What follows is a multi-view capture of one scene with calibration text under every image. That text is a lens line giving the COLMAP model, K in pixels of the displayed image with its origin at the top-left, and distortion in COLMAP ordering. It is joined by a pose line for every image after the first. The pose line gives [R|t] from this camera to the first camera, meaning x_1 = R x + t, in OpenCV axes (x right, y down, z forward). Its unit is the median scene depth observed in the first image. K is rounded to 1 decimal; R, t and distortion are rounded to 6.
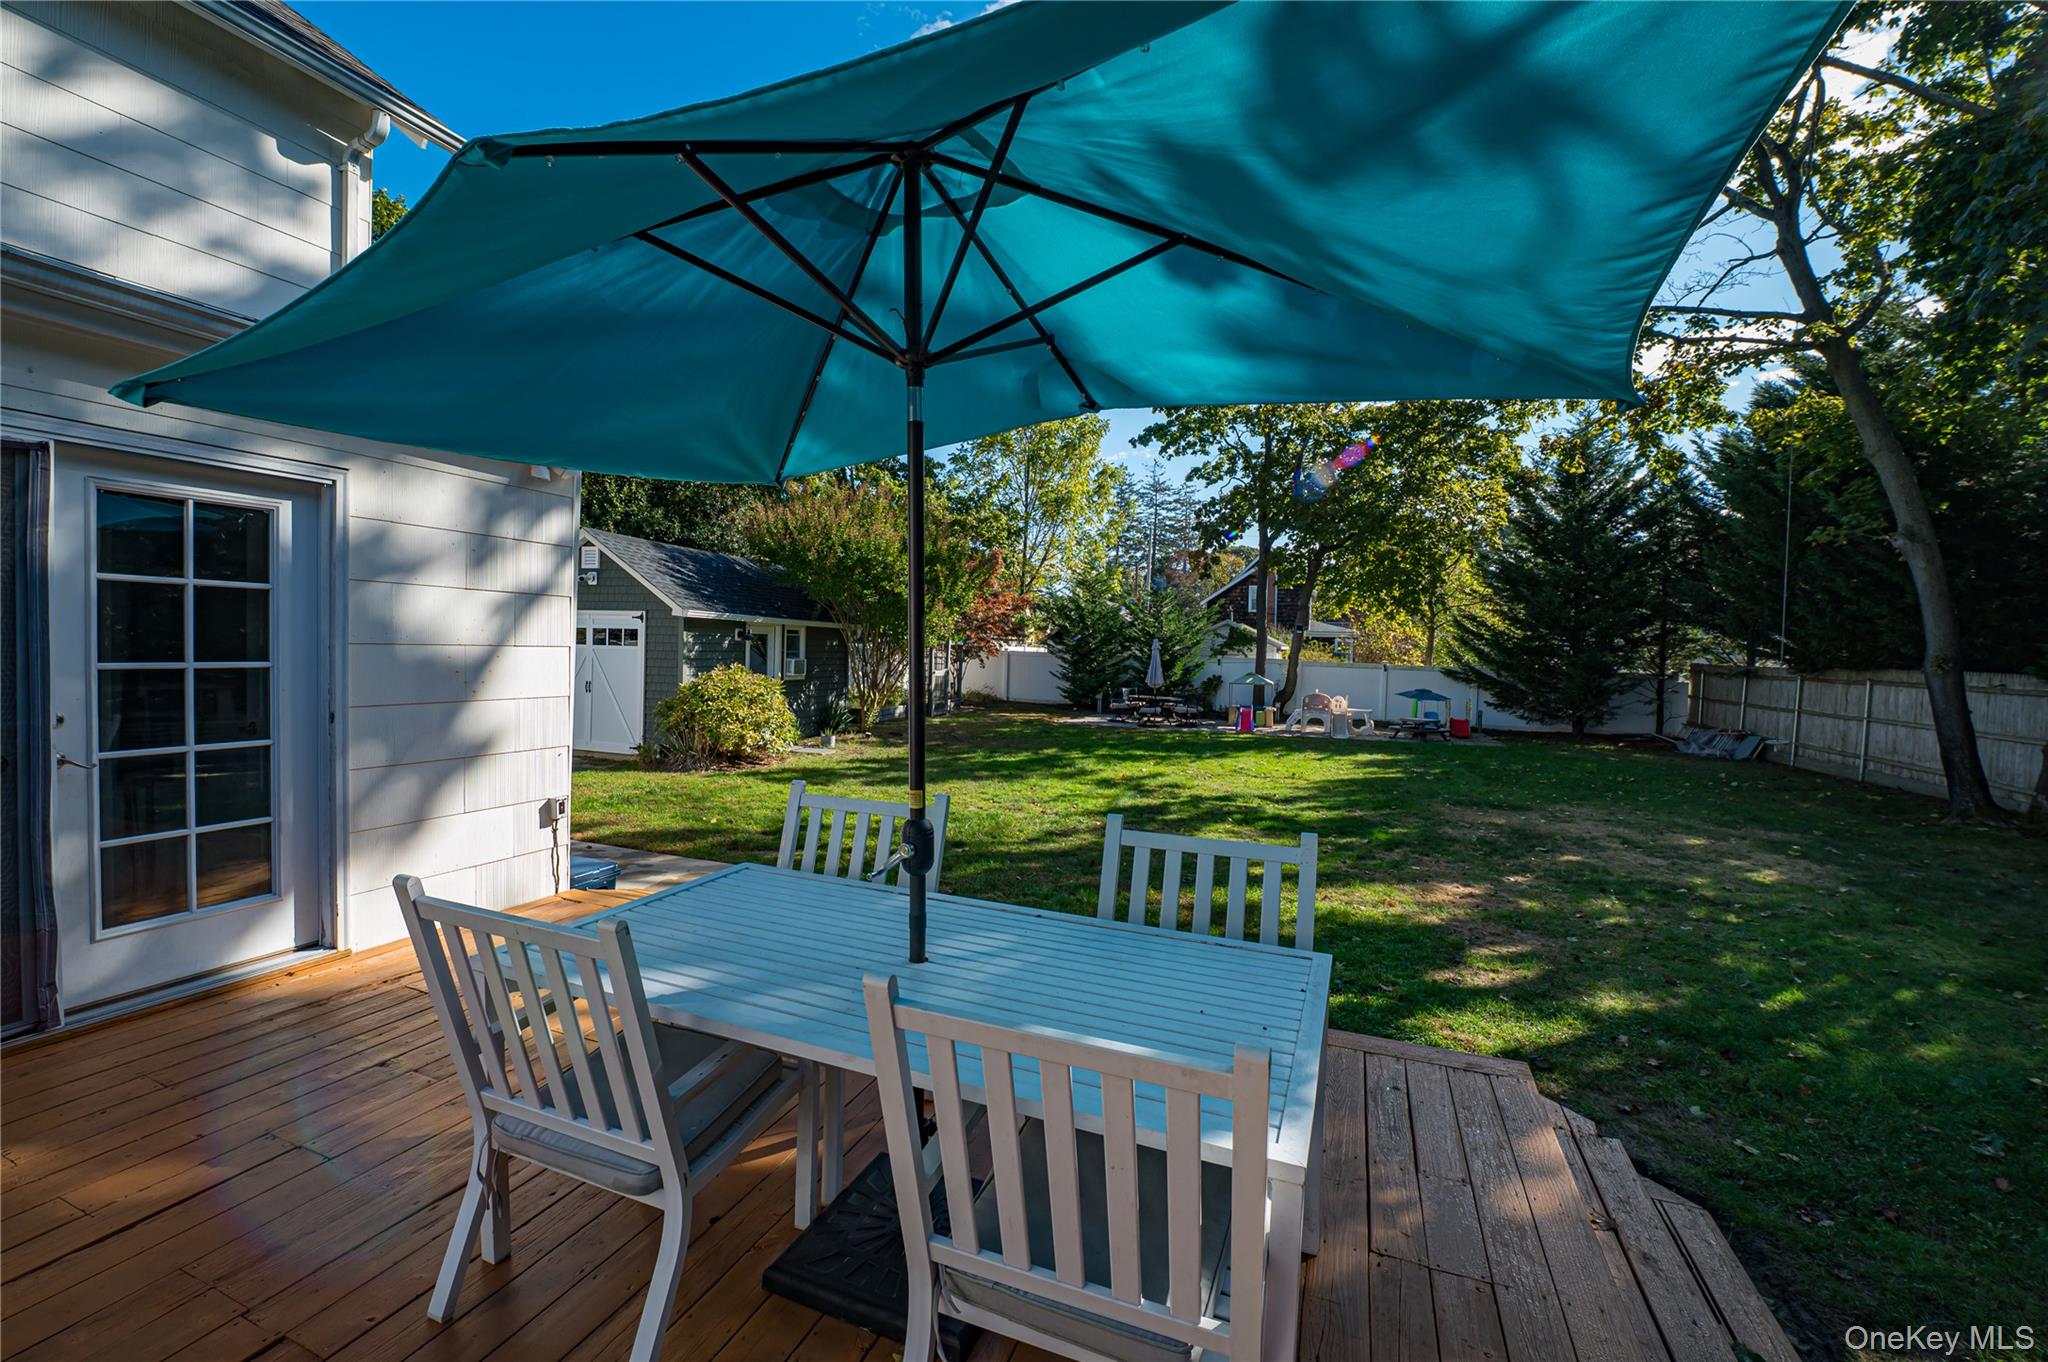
lens RADIAL K [[866.6, 0, 1033.6], [0, 866.6, 672.1], [0, 0, 1]] dist [-0.010208, -0.000137]
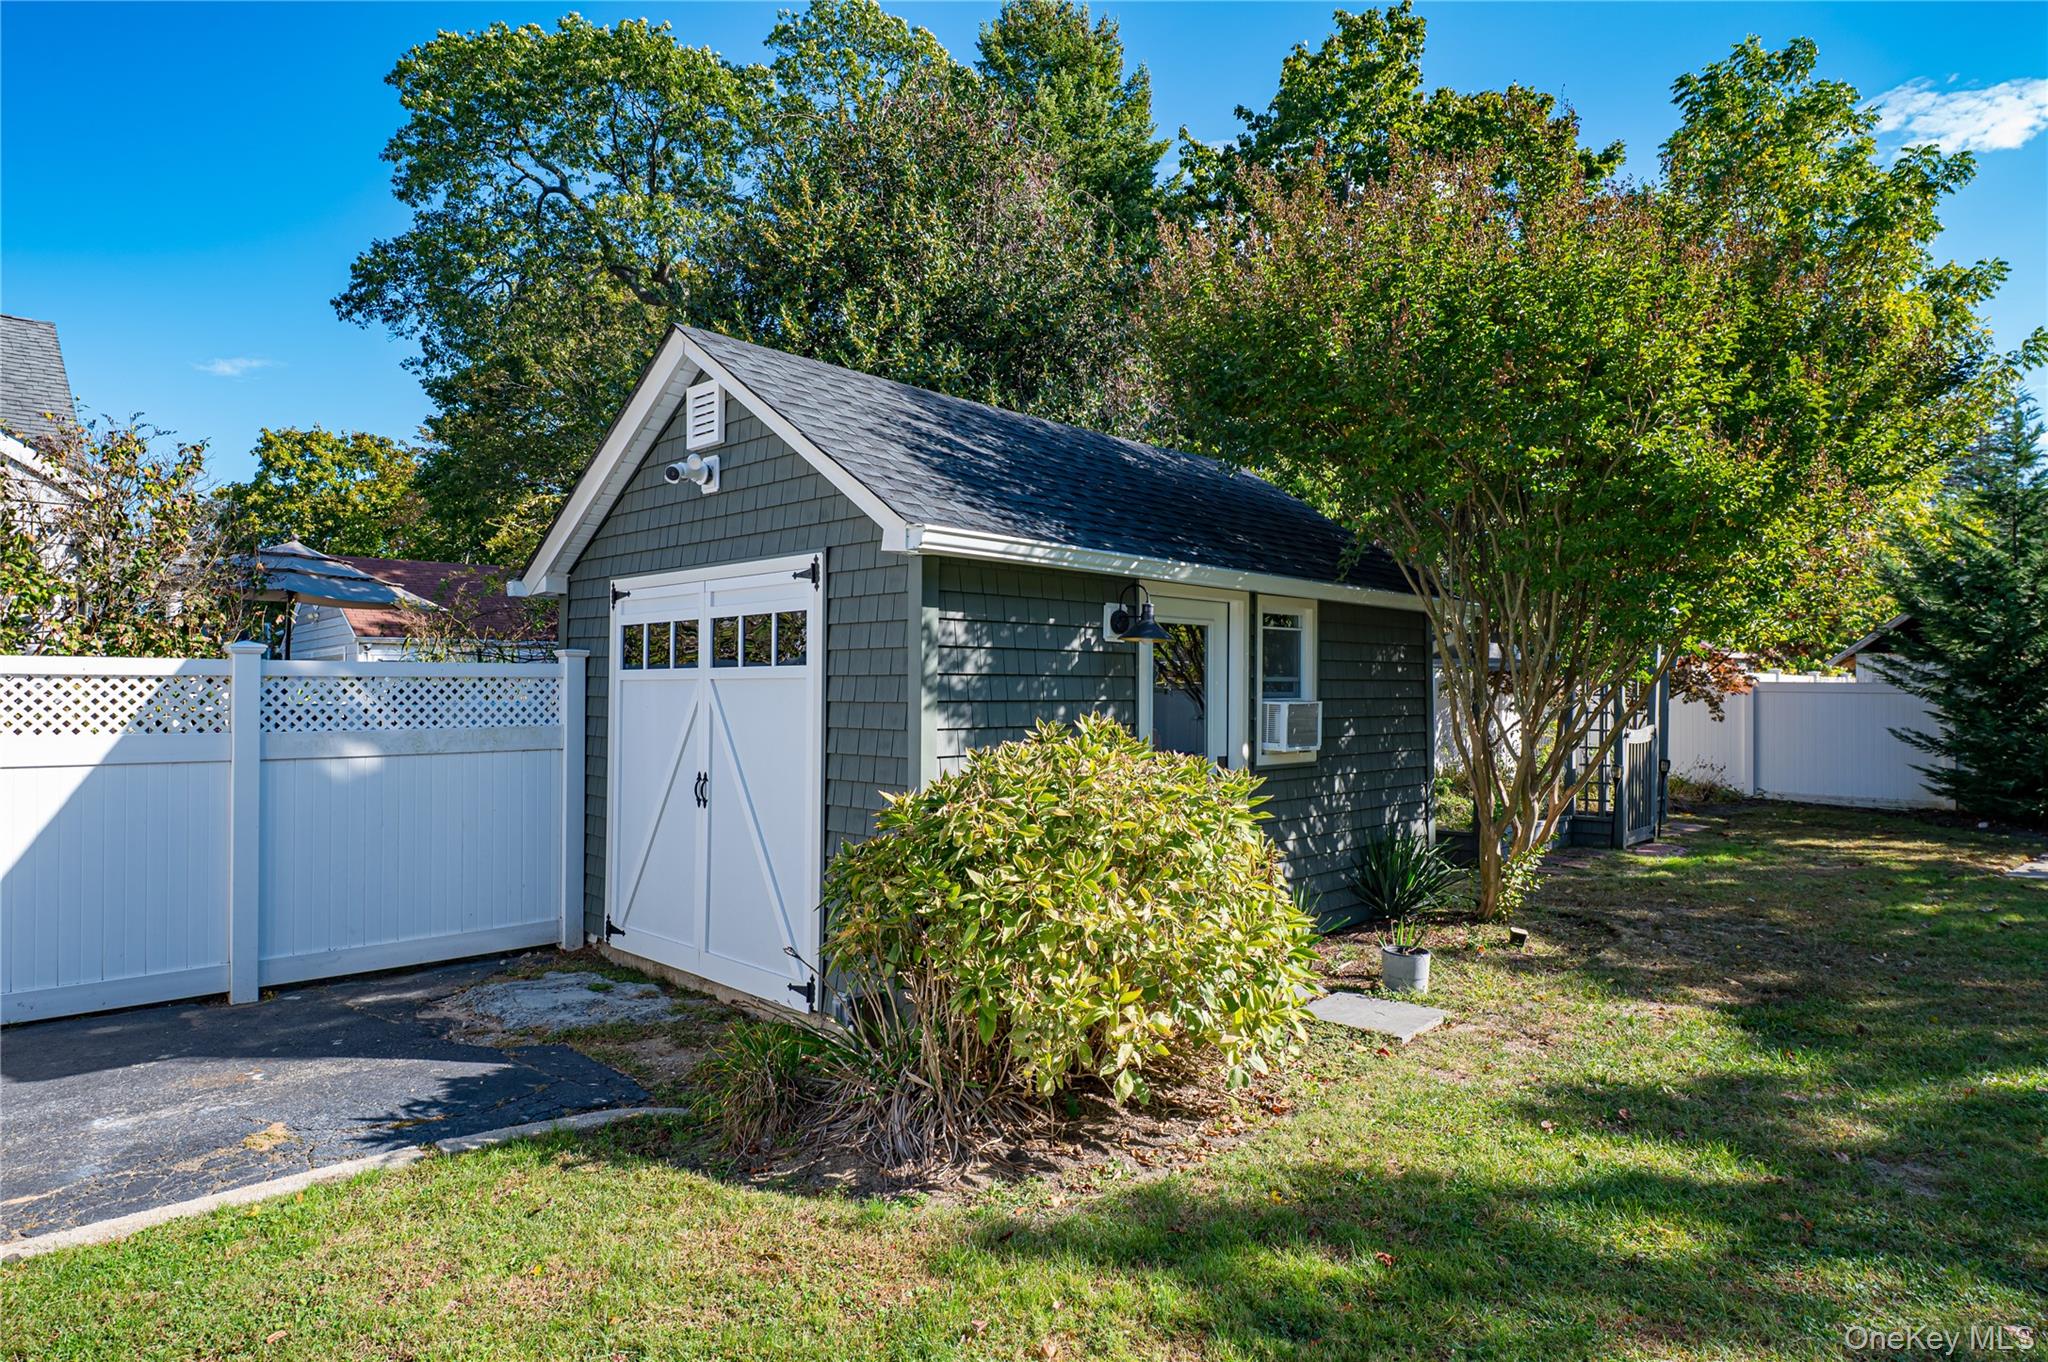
lens RADIAL K [[1224.2, 0, 1024.5], [0, 1224.2, 684.3], [0, 0, 1]] dist [0.000843, 0.000953]
pose [[0.897803, -0.028652, -0.439464, -0.143757], [0.011015, 0.999030, -0.042629, -0.002429], [0.440259, 0.033432, 0.897248, 0.479923]]
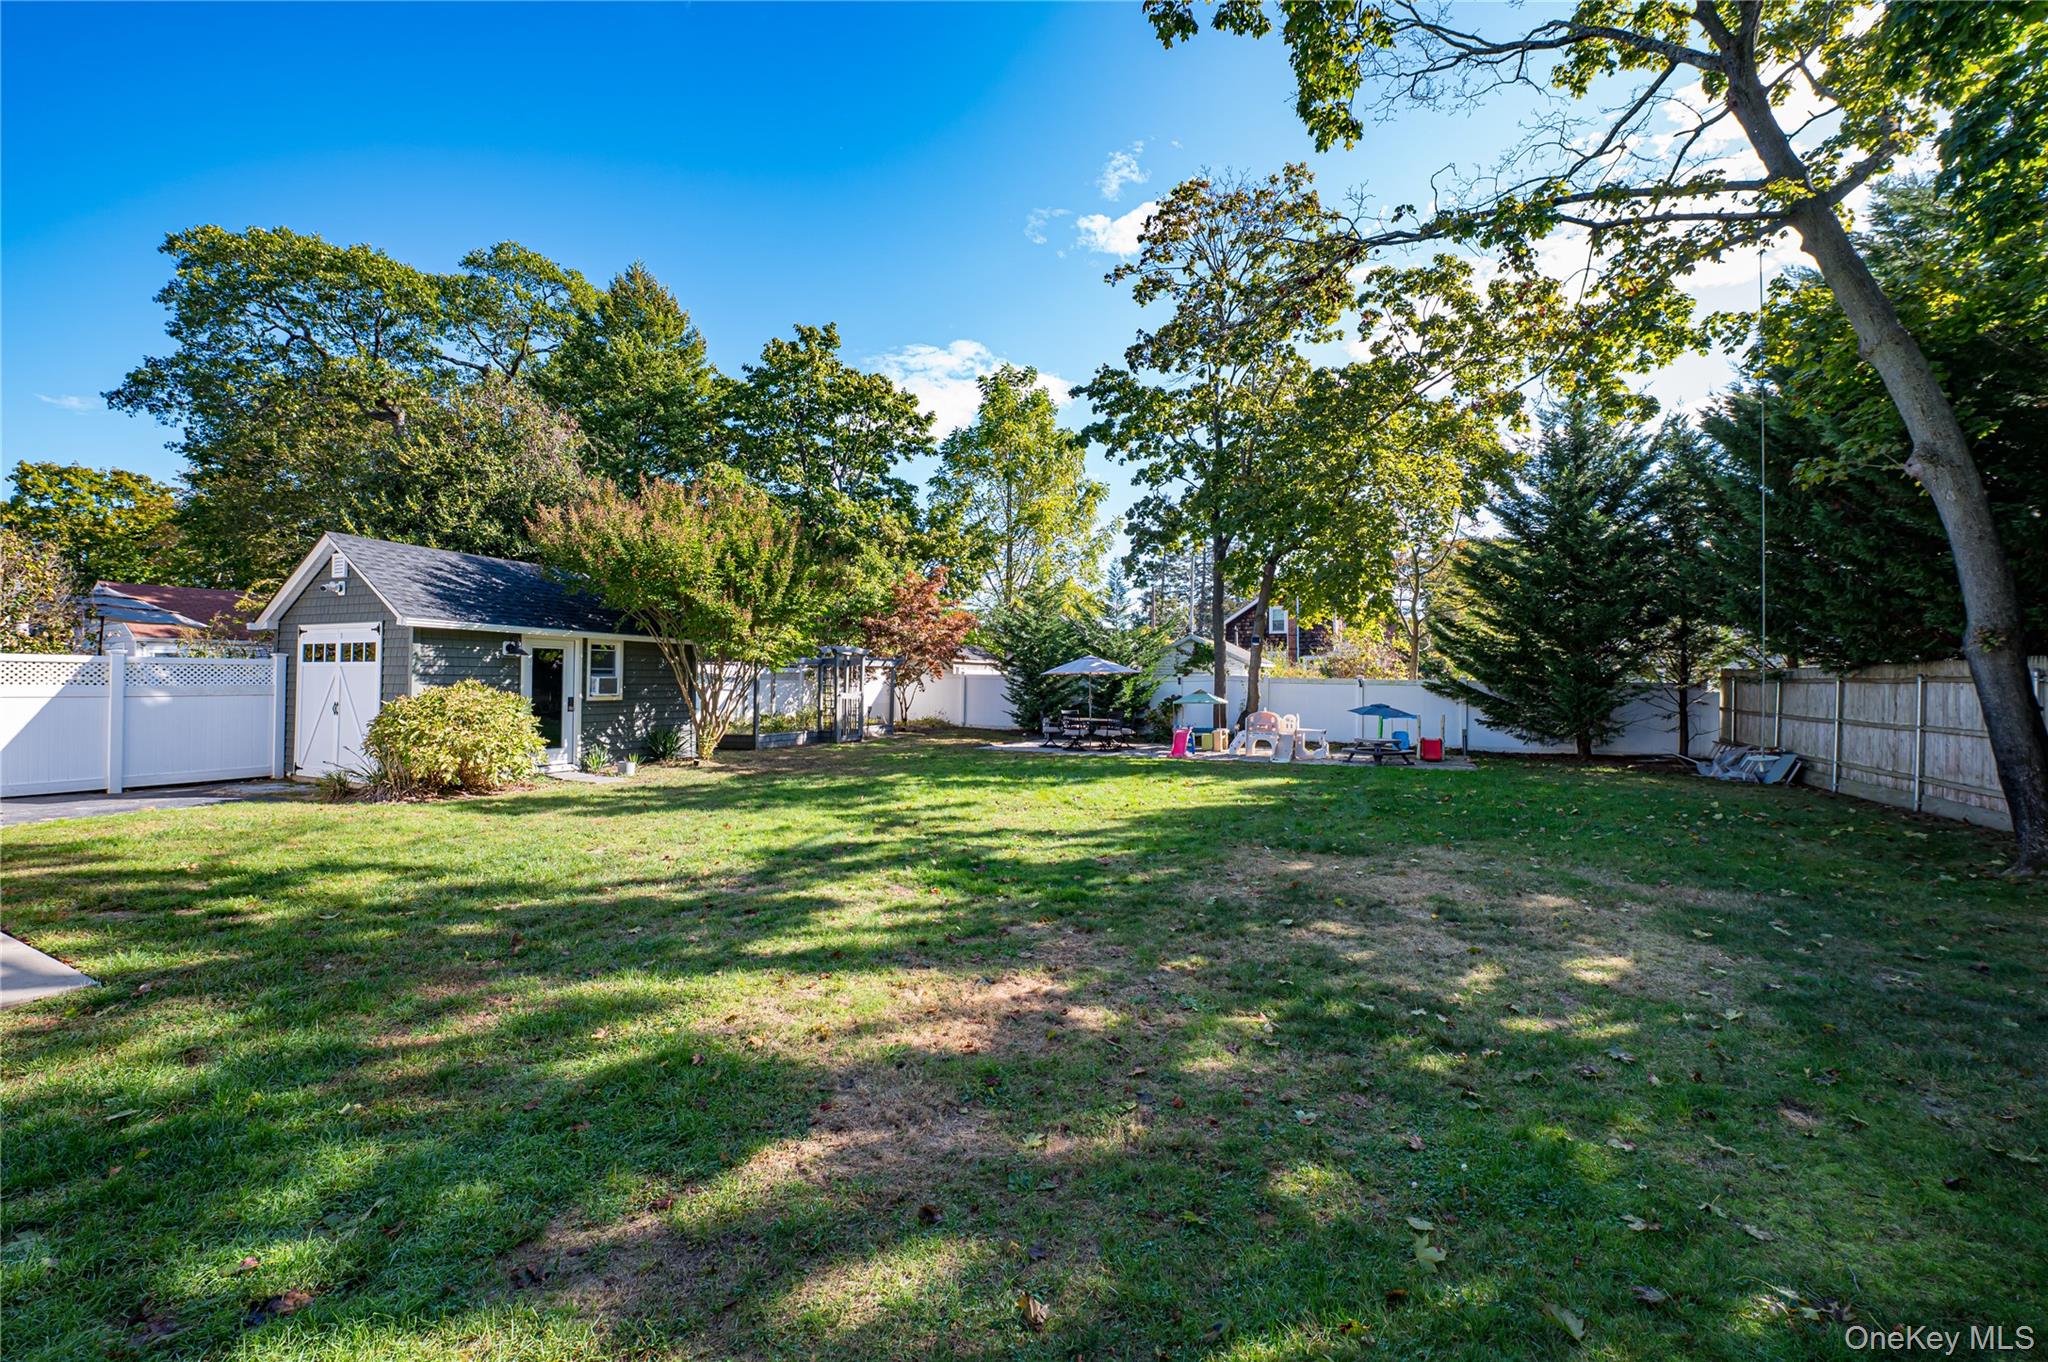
lens RADIAL K [[833.2, 0, 1029.4], [0, 833.2, 670.2], [0, 0, 1]] dist [-0.012796, -0.000599]
pose [[0.994566, -0.019848, -0.102200, 0.225524], [0.015493, 0.998945, -0.043229, 0.019488], [0.102950, 0.041411, 0.993824, 0.170276]]
